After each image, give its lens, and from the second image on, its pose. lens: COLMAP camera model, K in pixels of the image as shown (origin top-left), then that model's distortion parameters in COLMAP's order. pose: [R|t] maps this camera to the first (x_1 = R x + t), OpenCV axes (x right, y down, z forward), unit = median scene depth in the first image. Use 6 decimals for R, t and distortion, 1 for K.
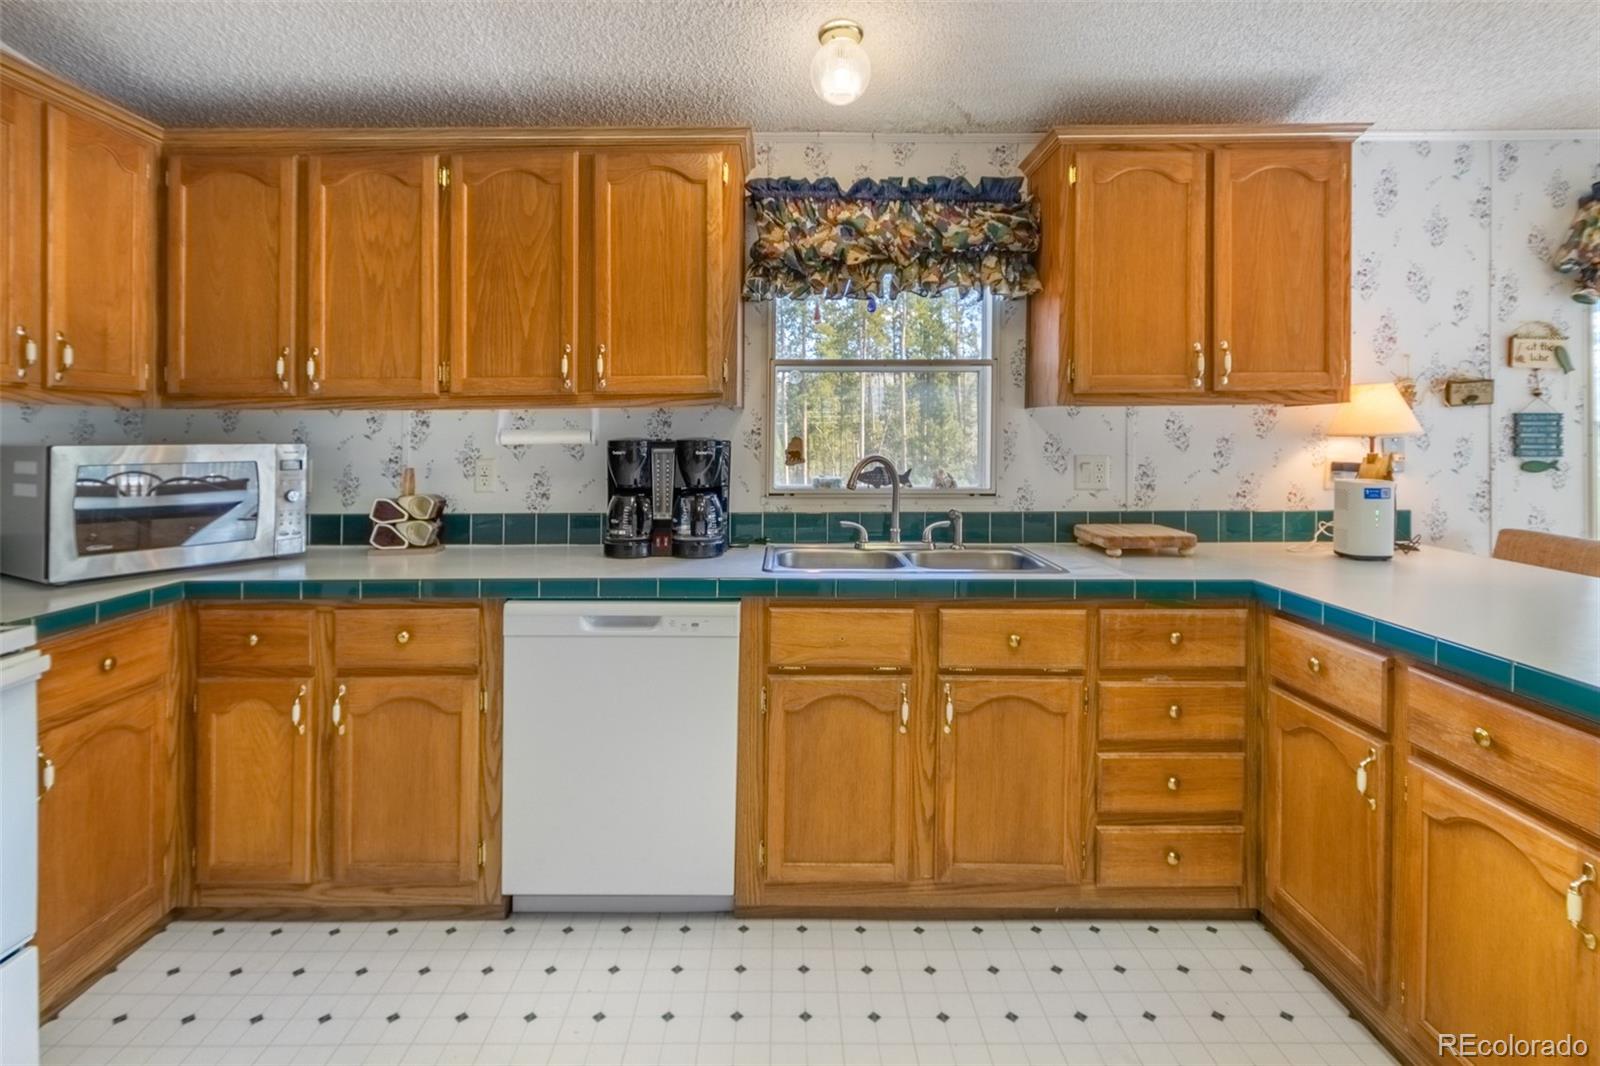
lens RADIAL K [[773.8, 0, 779.8], [0, 773.8, 444.9], [0, 0, 1]] dist [0.002262, -0.003617]
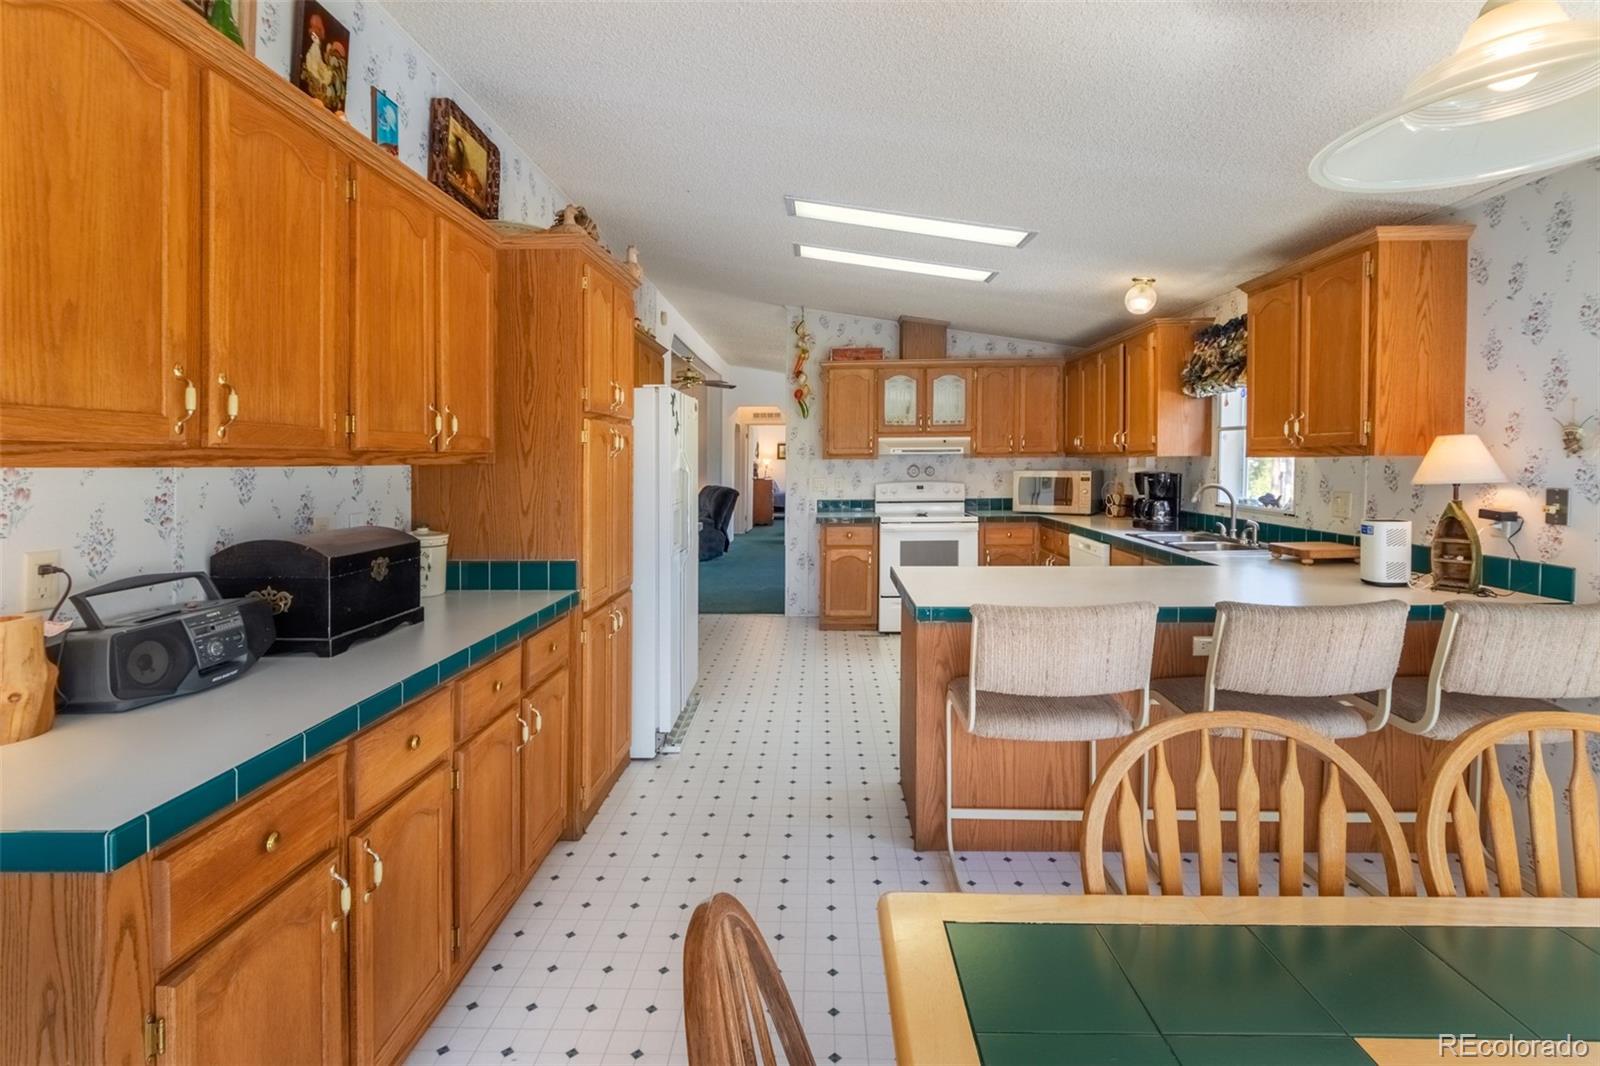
lens RADIAL K [[773.8, 0, 799.7], [0, 773.8, 483.8], [0, 0, 1]] dist [0.002262, -0.003617]
pose [[-0.026666, 0.037828, -0.998928, 1.997576], [-0.005355, 0.999264, 0.037984, -0.051826], [0.999630, 0.006362, -0.026444, 0.124728]]
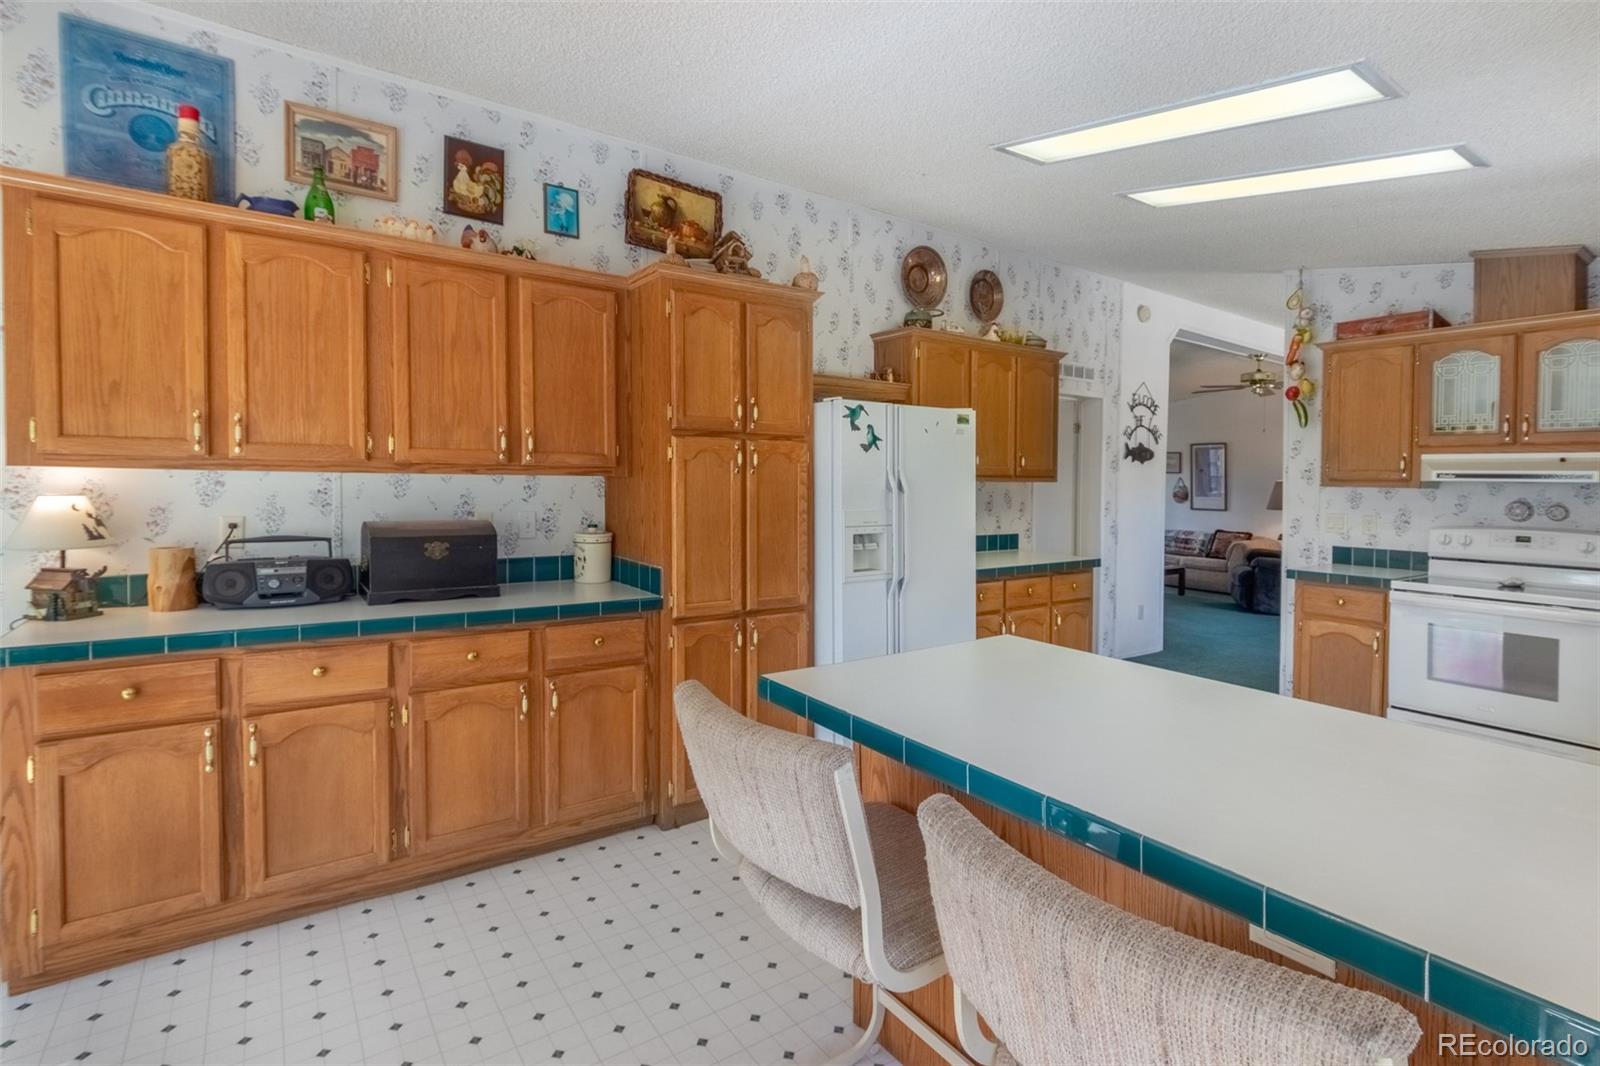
lens RADIAL K [[773.8, 0, 811.7], [0, 773.8, 502.4], [0, 0, 1]] dist [0.002262, -0.003617]
pose [[-0.811577, 0.011650, -0.584129, 1.340196], [-0.019309, 0.998720, 0.046746, -0.060180], [0.583926, 0.049217, -0.810313, 0.949444]]
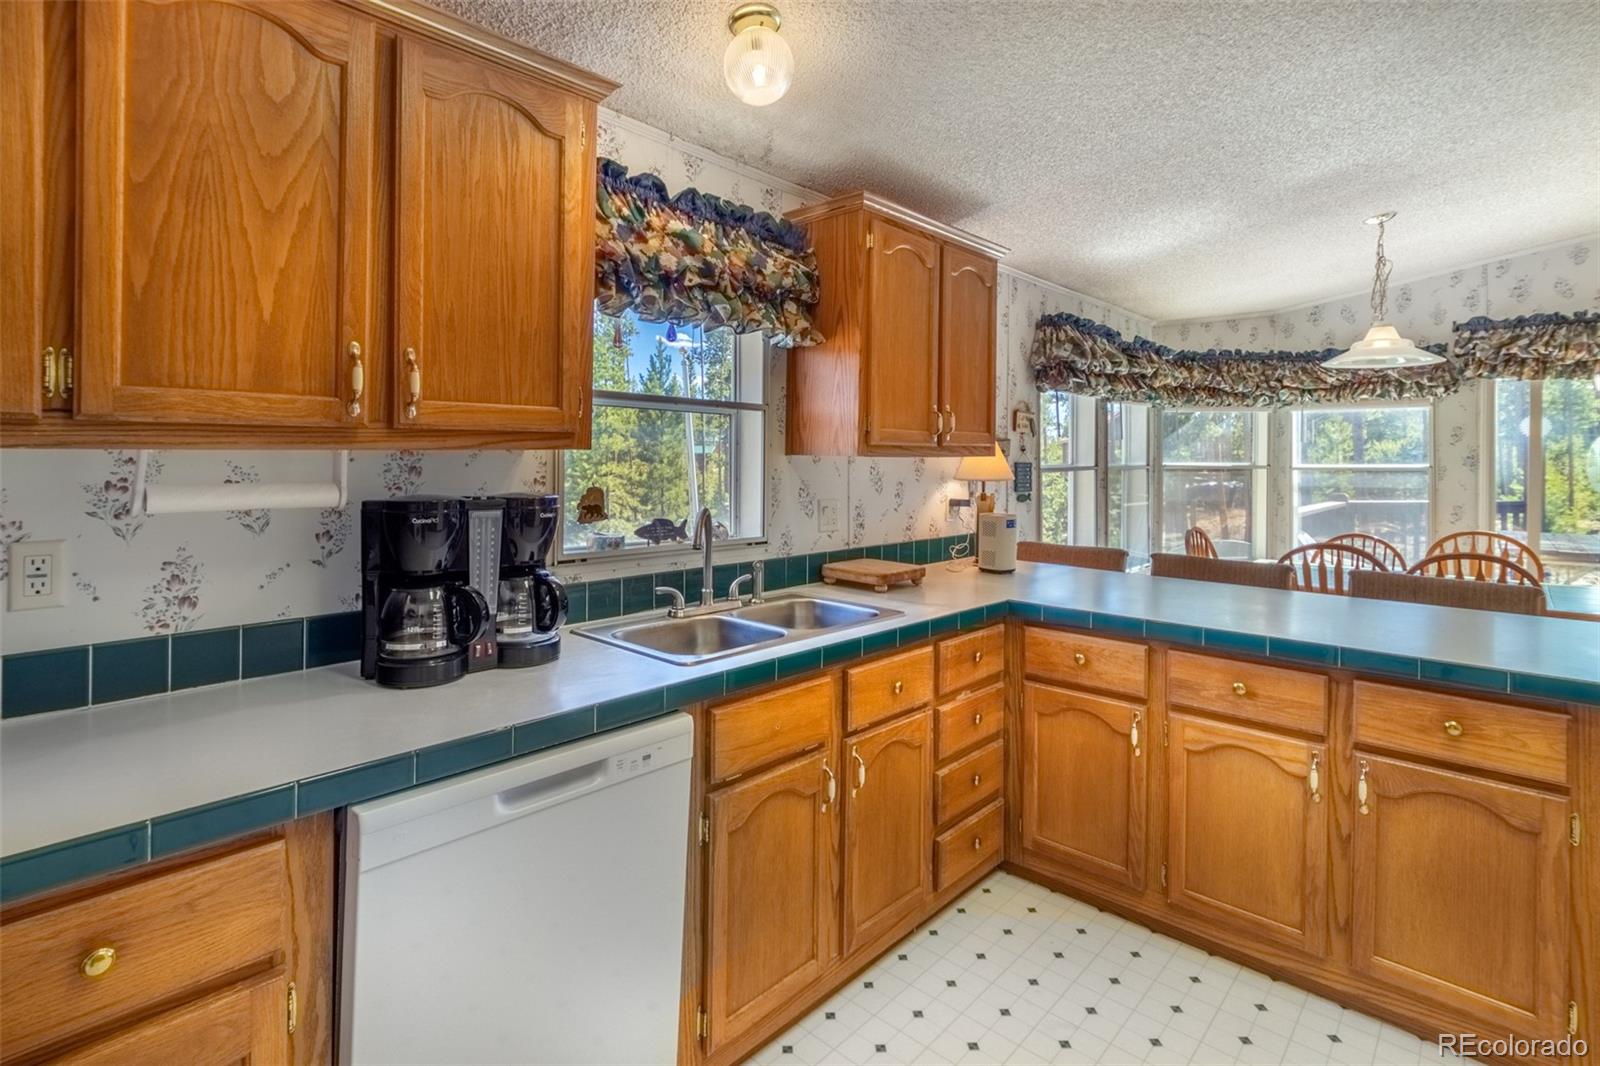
lens RADIAL K [[773.8, 0, 798.2], [0, 773.8, 470.5], [0, 0, 1]] dist [0.002262, -0.003617]
pose [[0.677587, -0.001460, 0.735441, -0.474954], [-0.002094, 0.999990, 0.003915, -0.034943], [-0.735439, -0.004193, 0.677578, 0.348771]]
